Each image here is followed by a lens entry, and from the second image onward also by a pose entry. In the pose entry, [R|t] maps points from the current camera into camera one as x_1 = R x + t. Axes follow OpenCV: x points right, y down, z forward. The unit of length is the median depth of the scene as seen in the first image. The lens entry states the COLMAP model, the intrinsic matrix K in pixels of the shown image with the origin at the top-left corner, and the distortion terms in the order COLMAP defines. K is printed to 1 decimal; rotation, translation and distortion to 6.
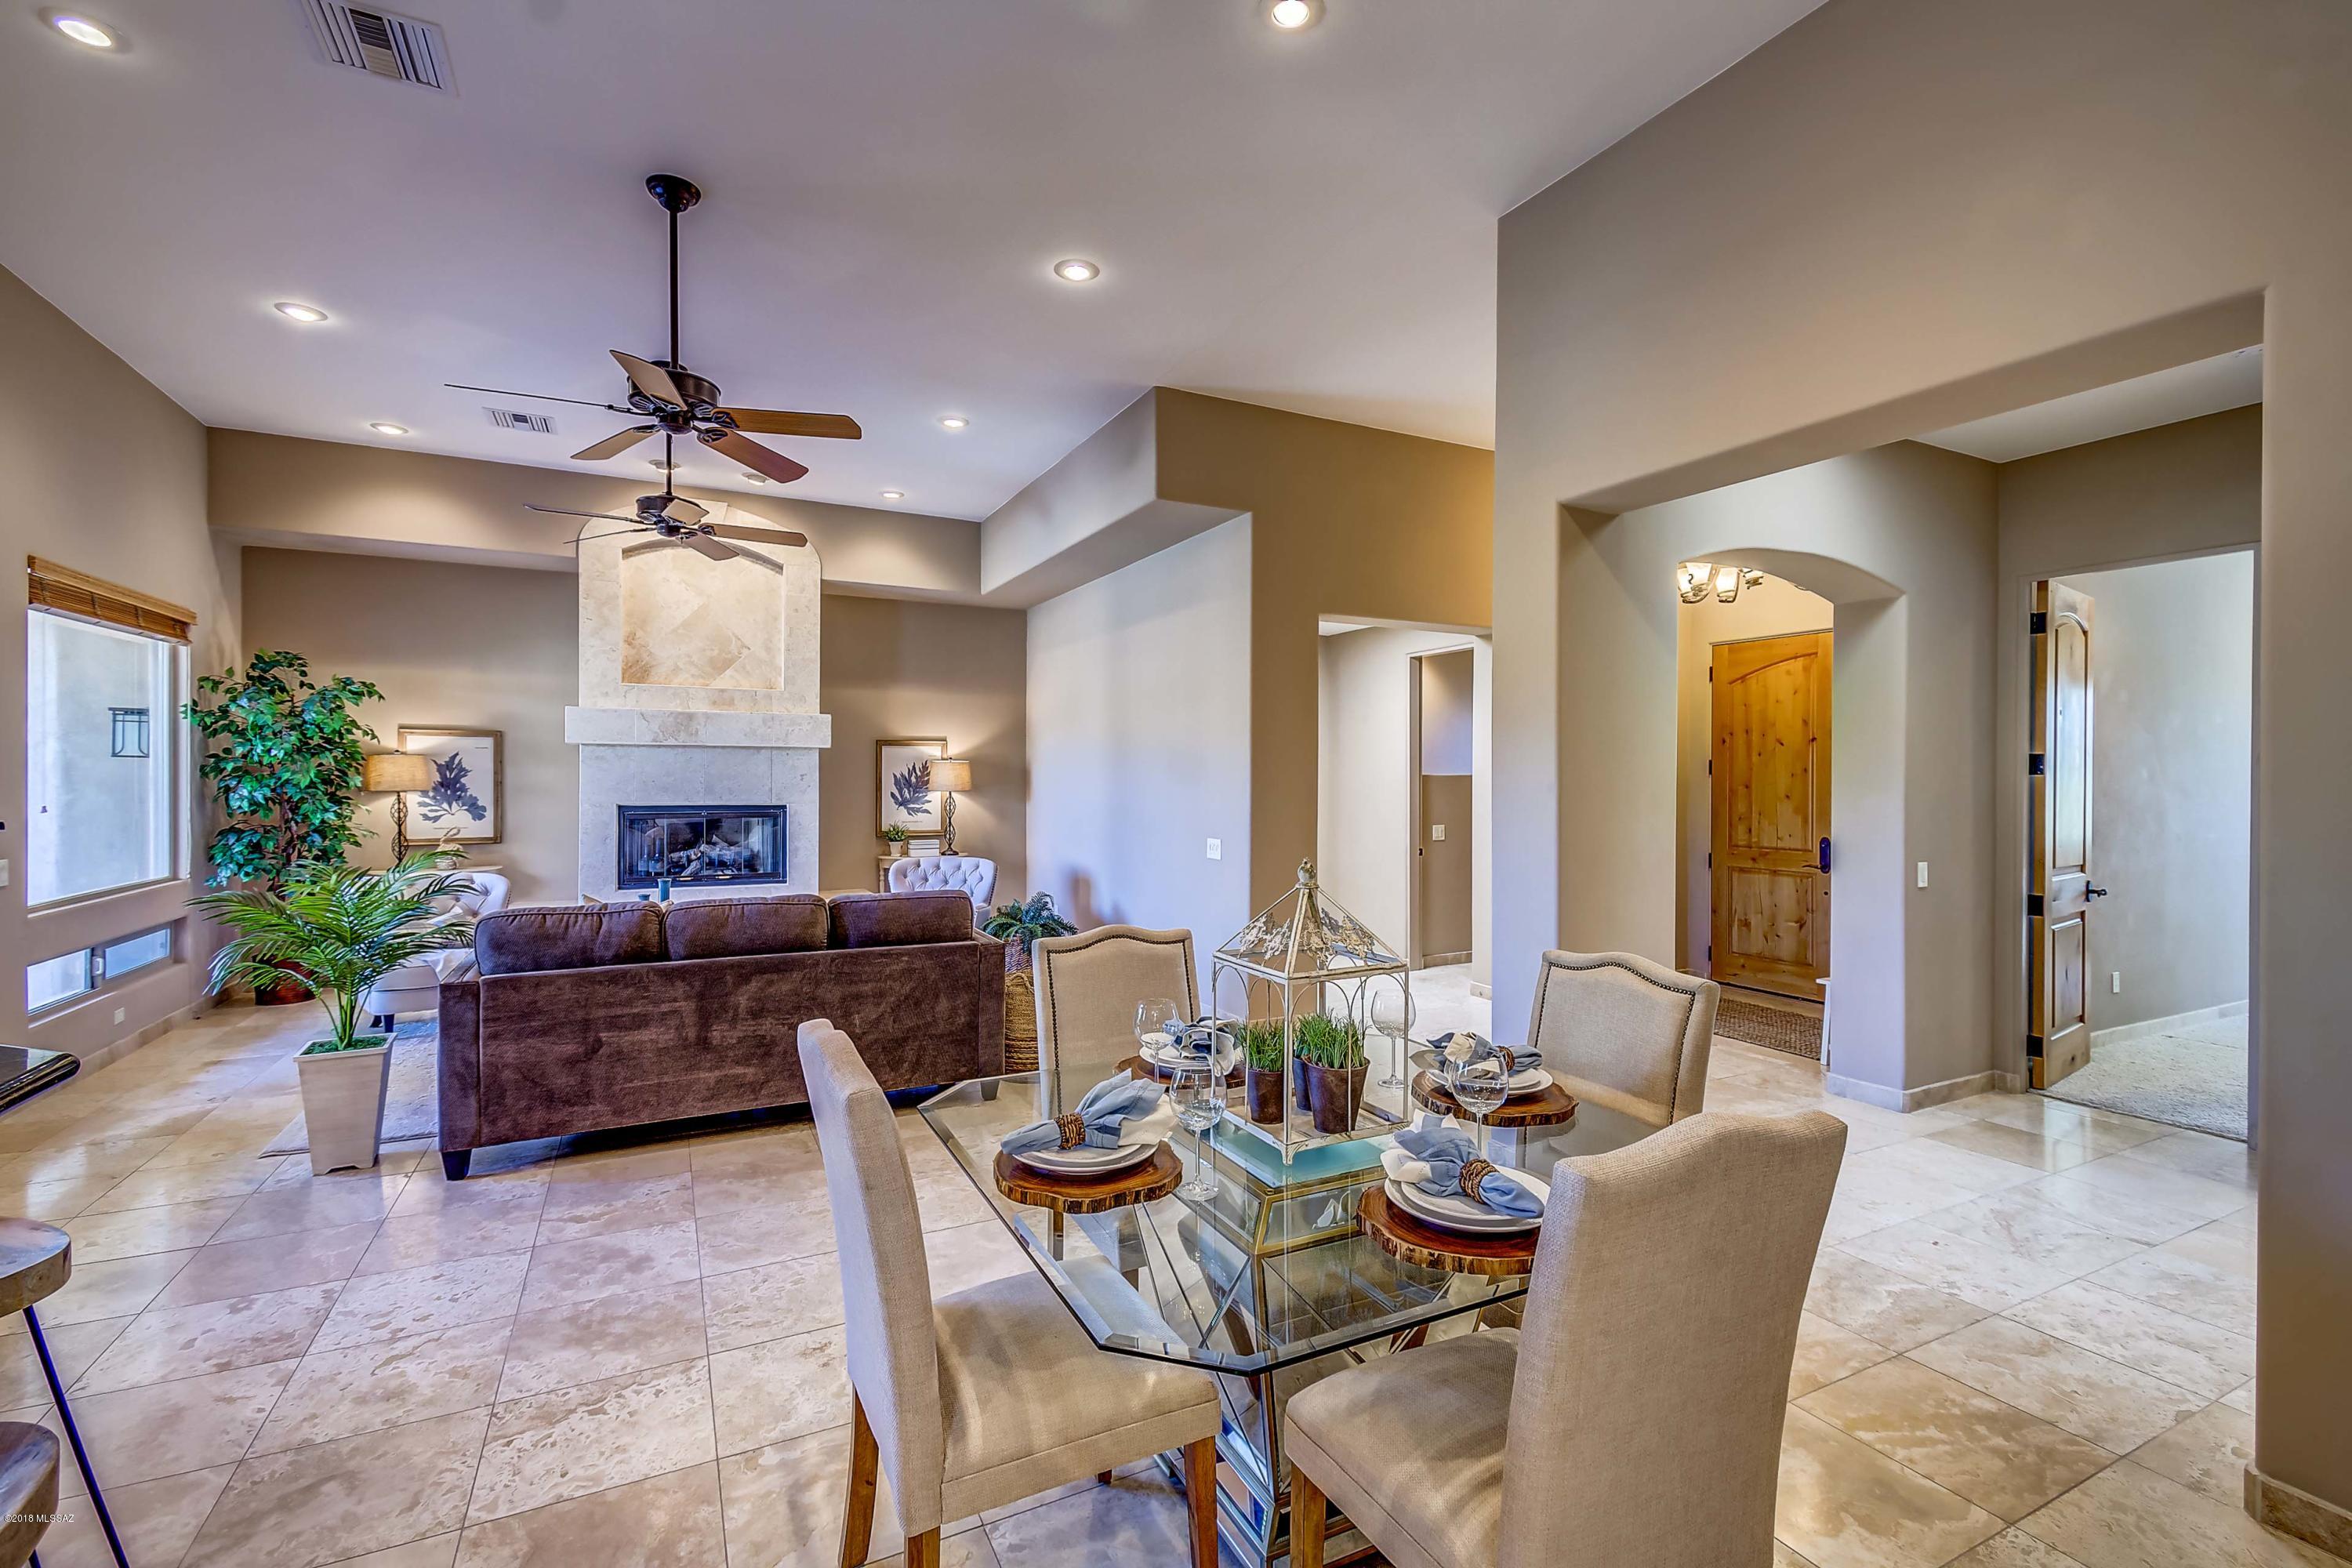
lens RADIAL K [[1035.1, 0, 1183.7], [0, 1035.1, 780.8], [0, 0, 1]] dist [0.020207, -0.010701]
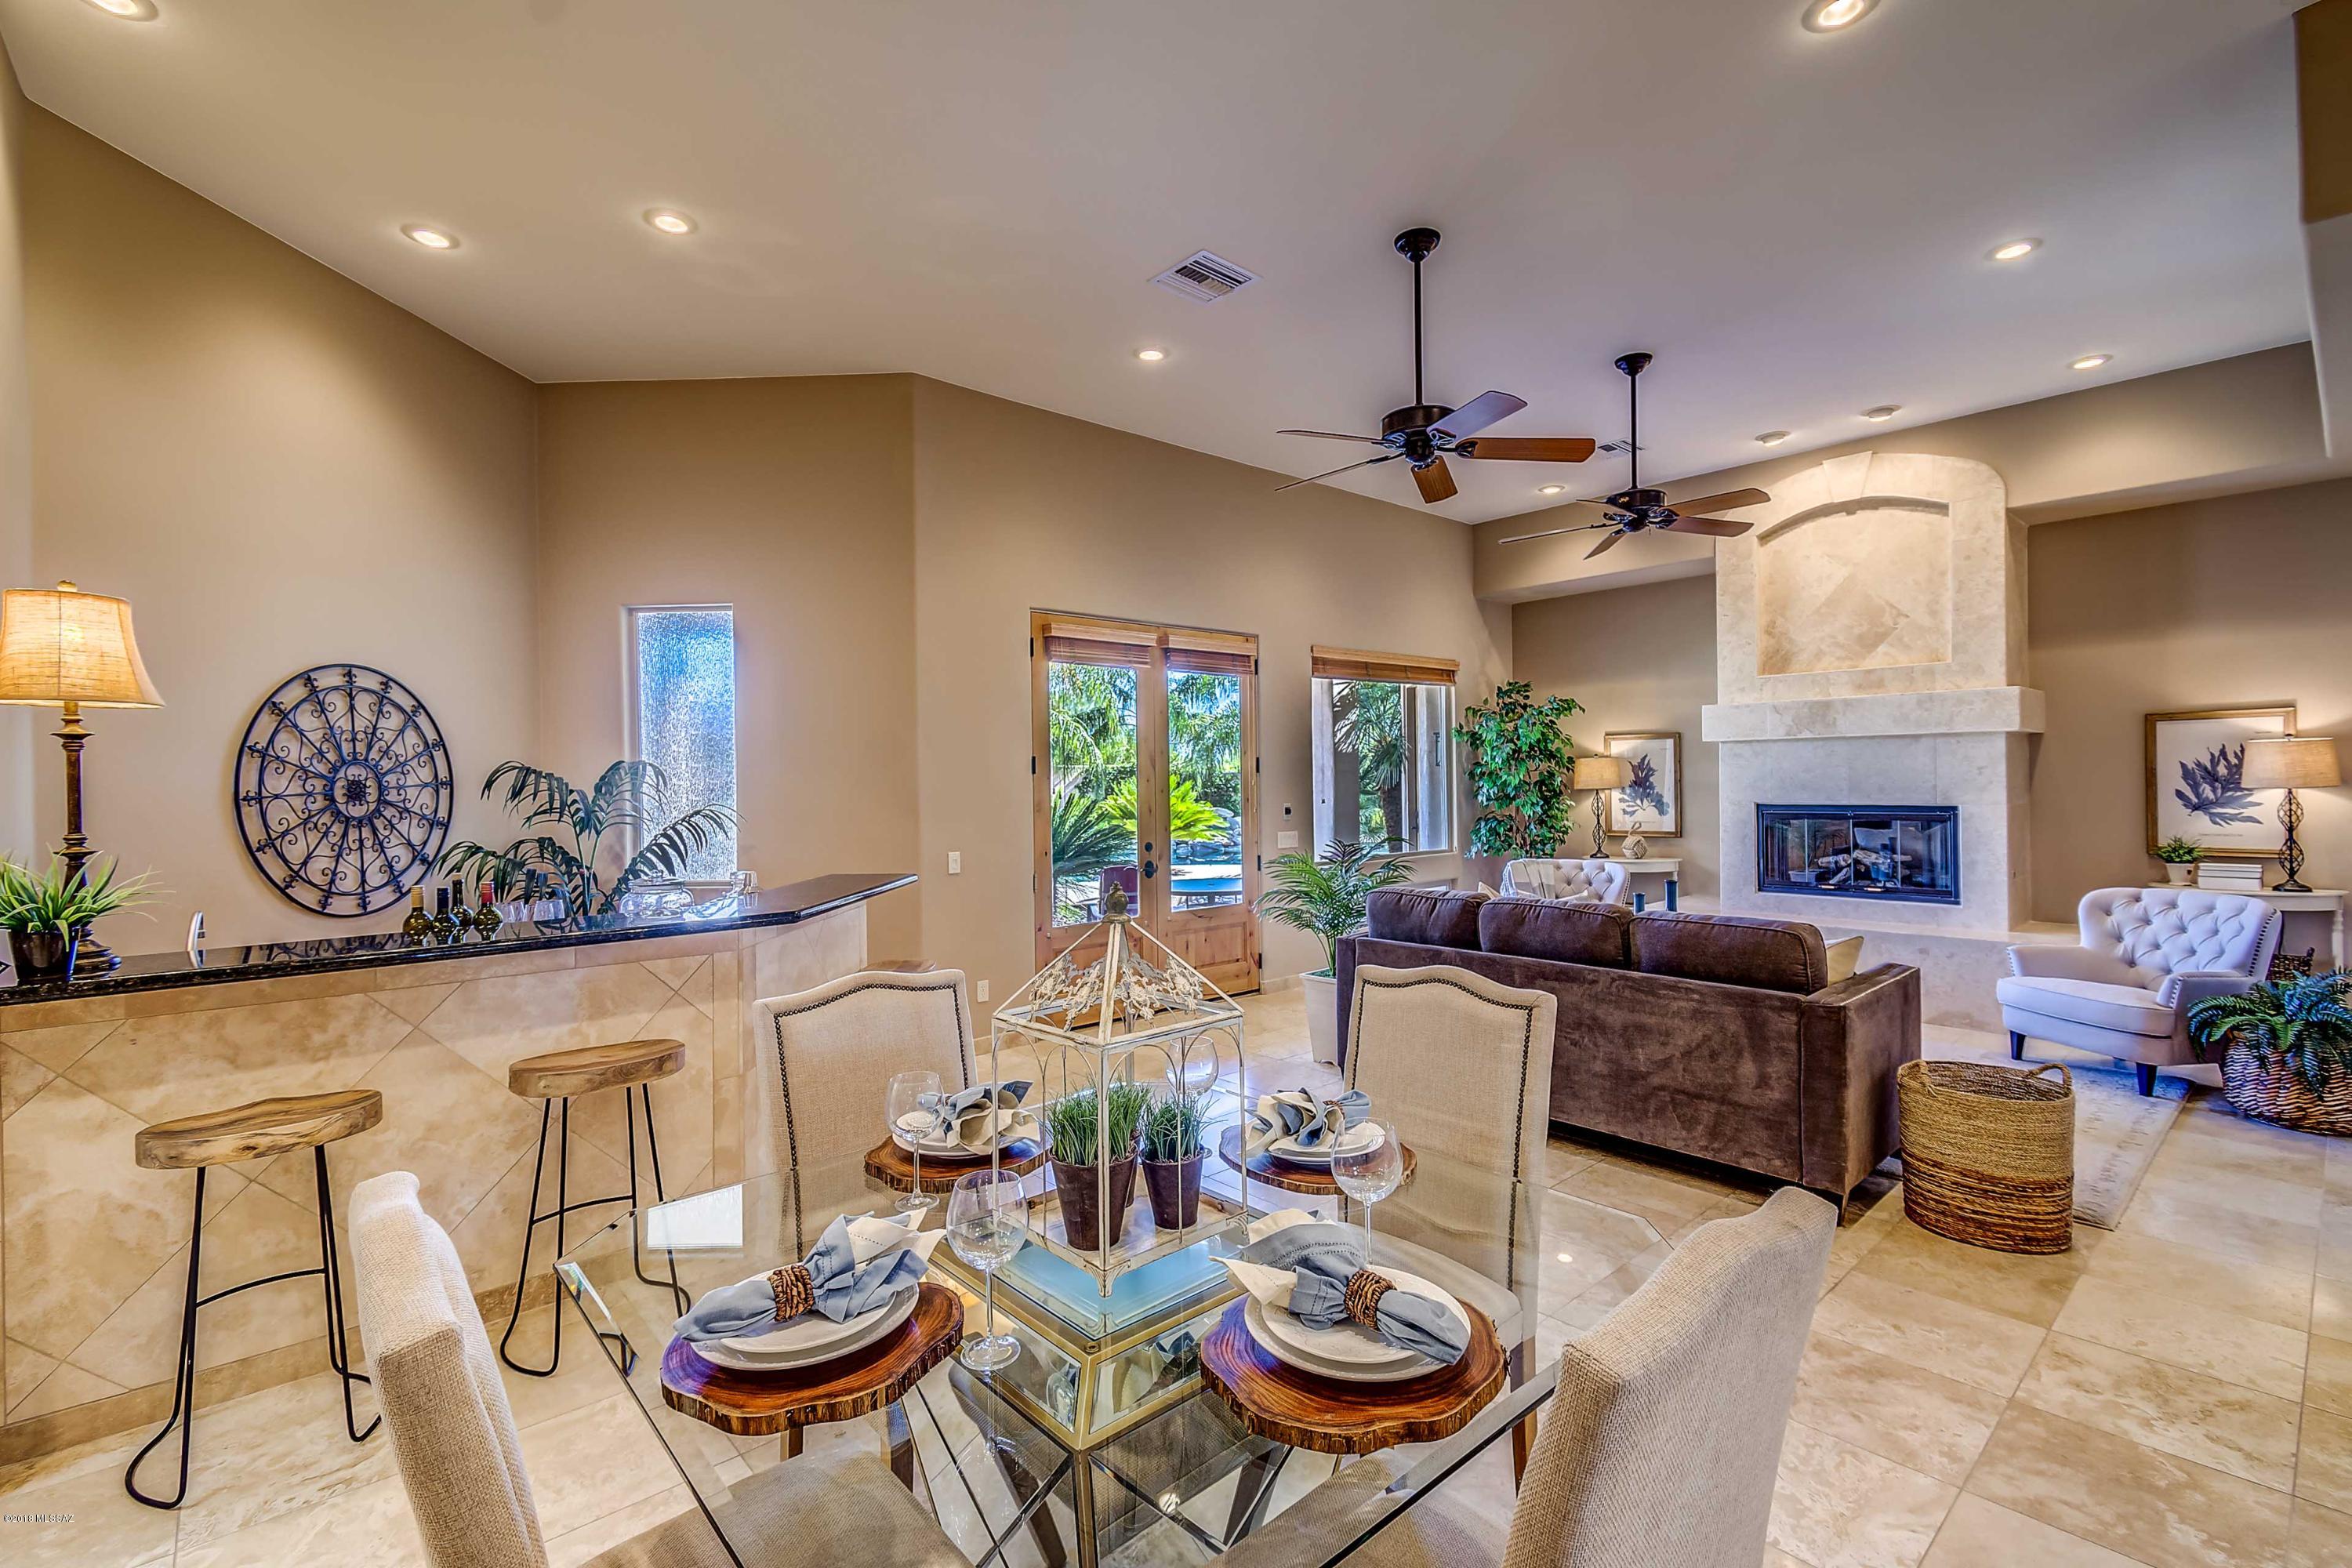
lens RADIAL K [[1035.1, 0, 1183.7], [0, 1035.1, 780.8], [0, 0, 1]] dist [0.020207, -0.010701]
pose [[0.249424, -0.008090, -0.968361, 0.251045], [0.012366, 0.999910, -0.005168, 0.000893], [0.968315, -0.010686, 0.249502, 0.242812]]
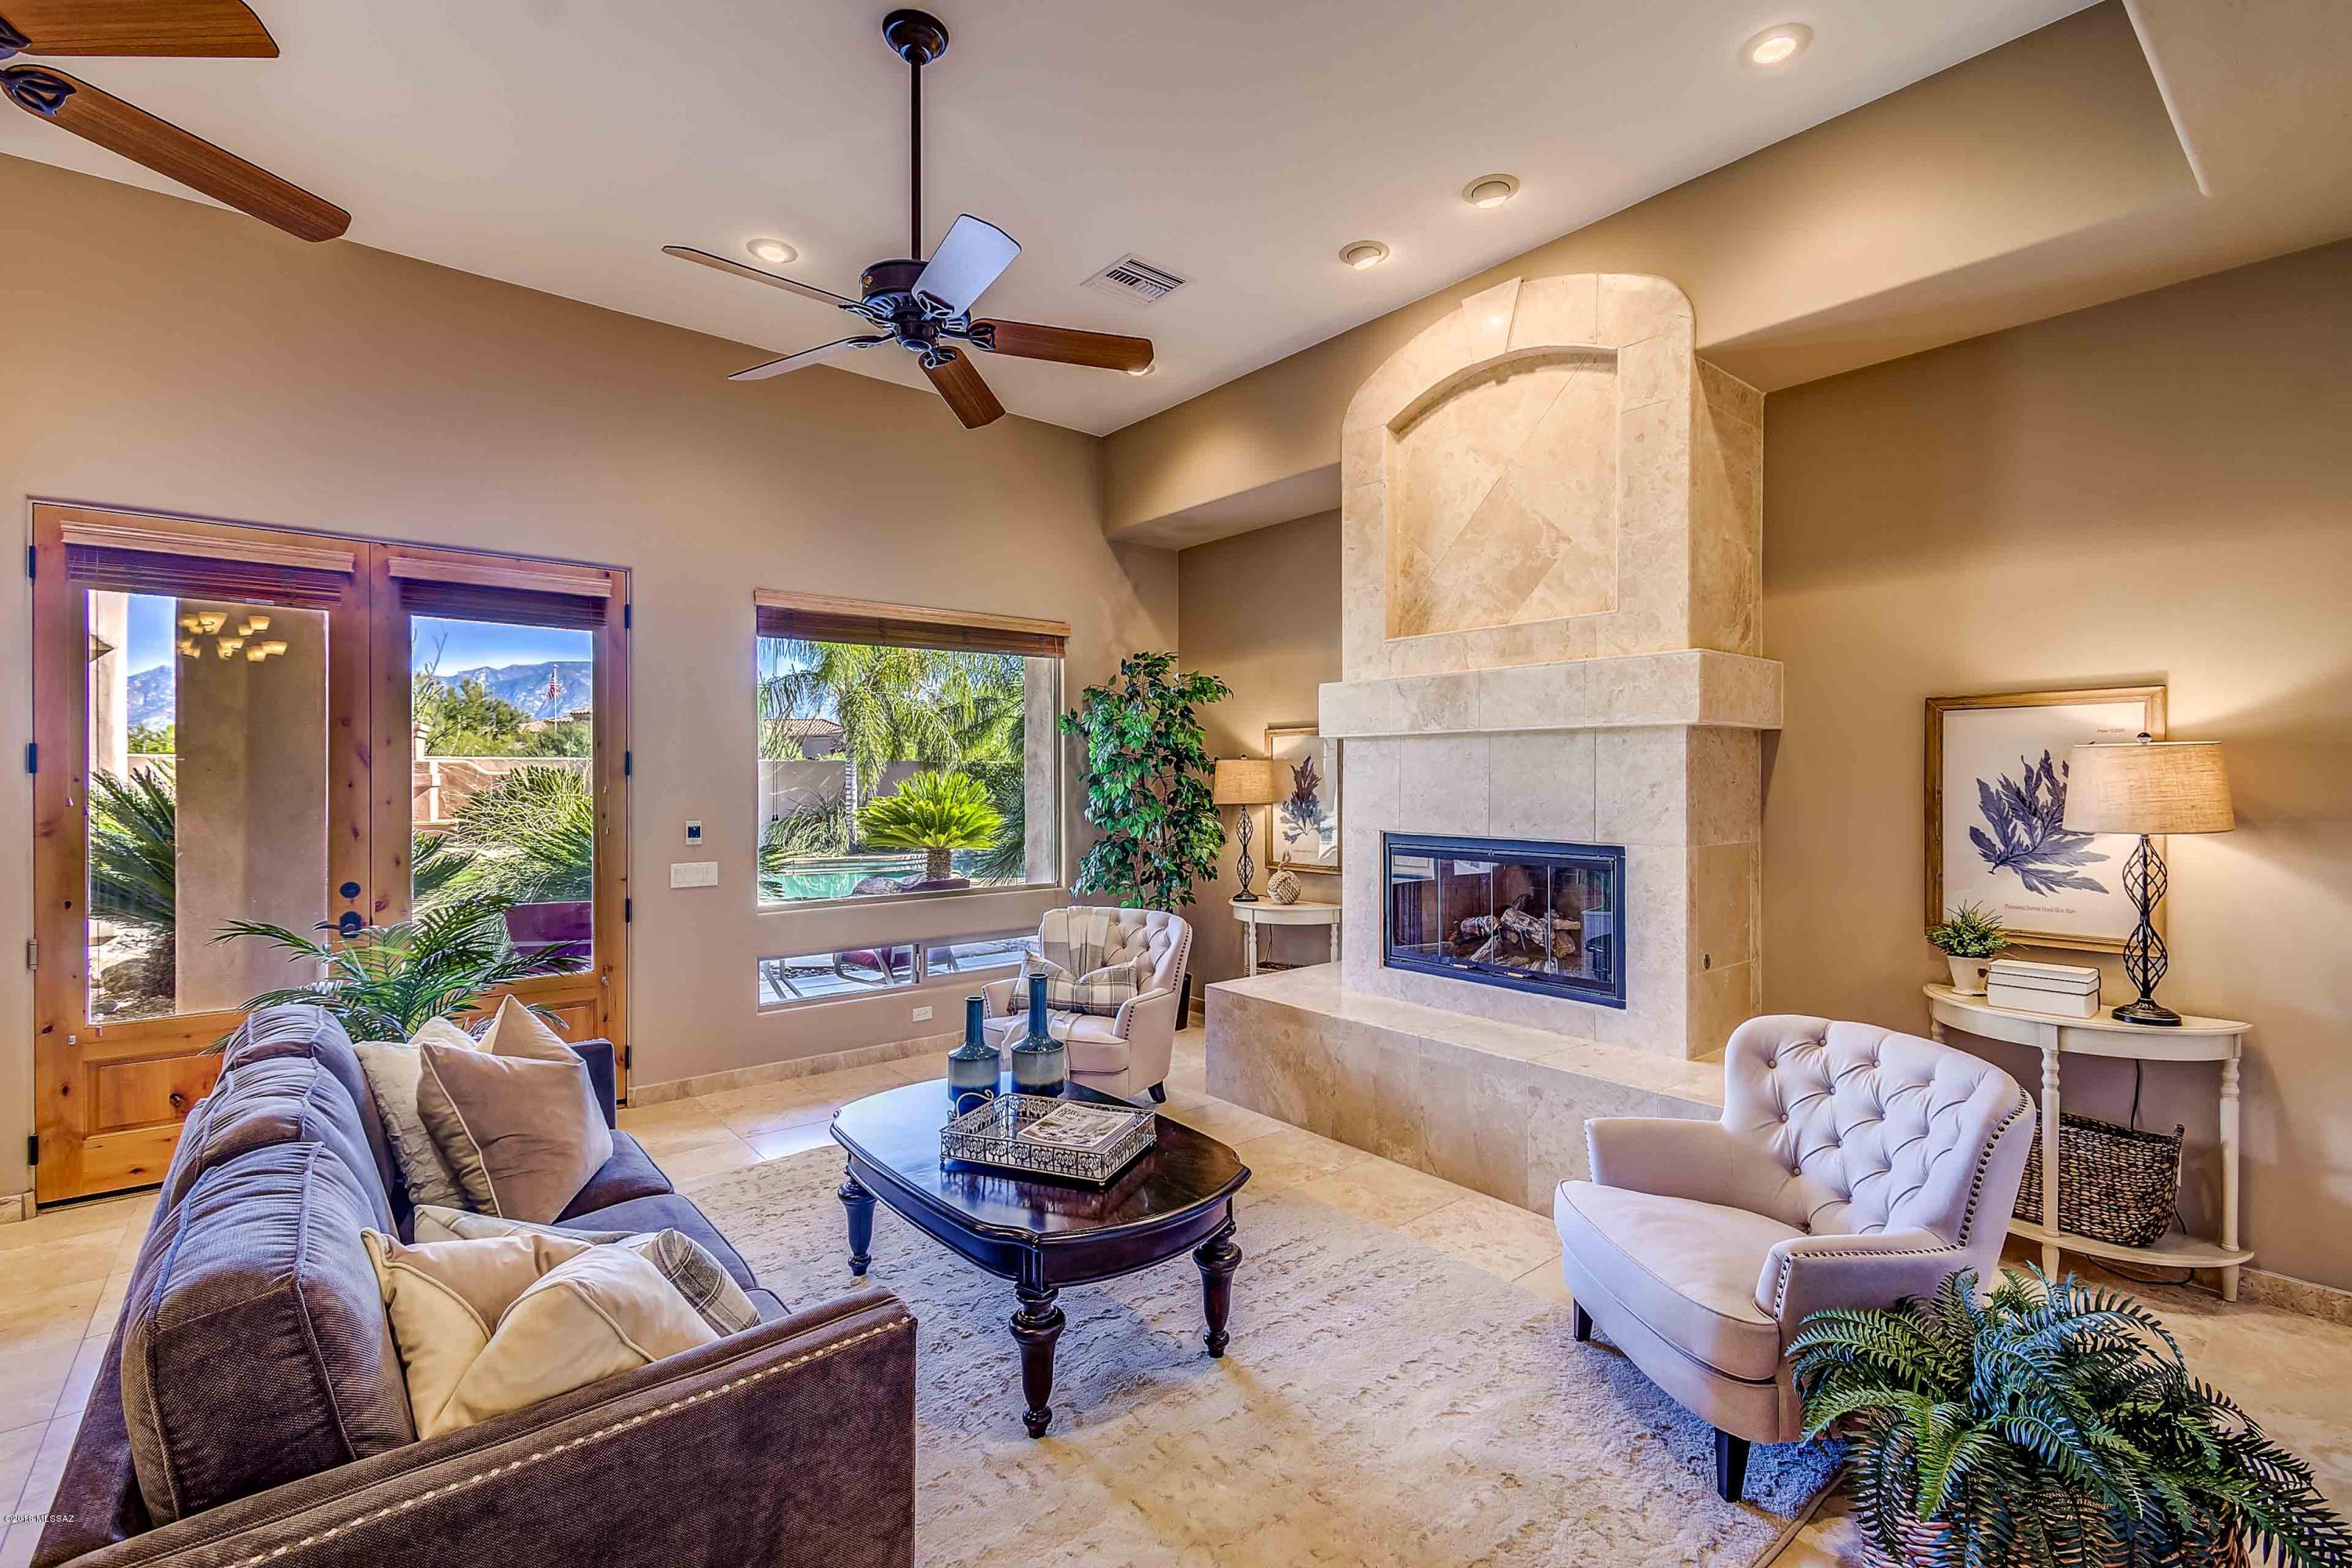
lens RADIAL K [[1035.1, 0, 1183.7], [0, 1035.1, 780.8], [0, 0, 1]] dist [0.020207, -0.010701]
pose [[0.220676, -0.001796, -0.975346, 0.044710], [-0.002613, 0.999994, -0.002433, -0.006062], [0.975344, 0.003085, 0.220670, 0.728308]]
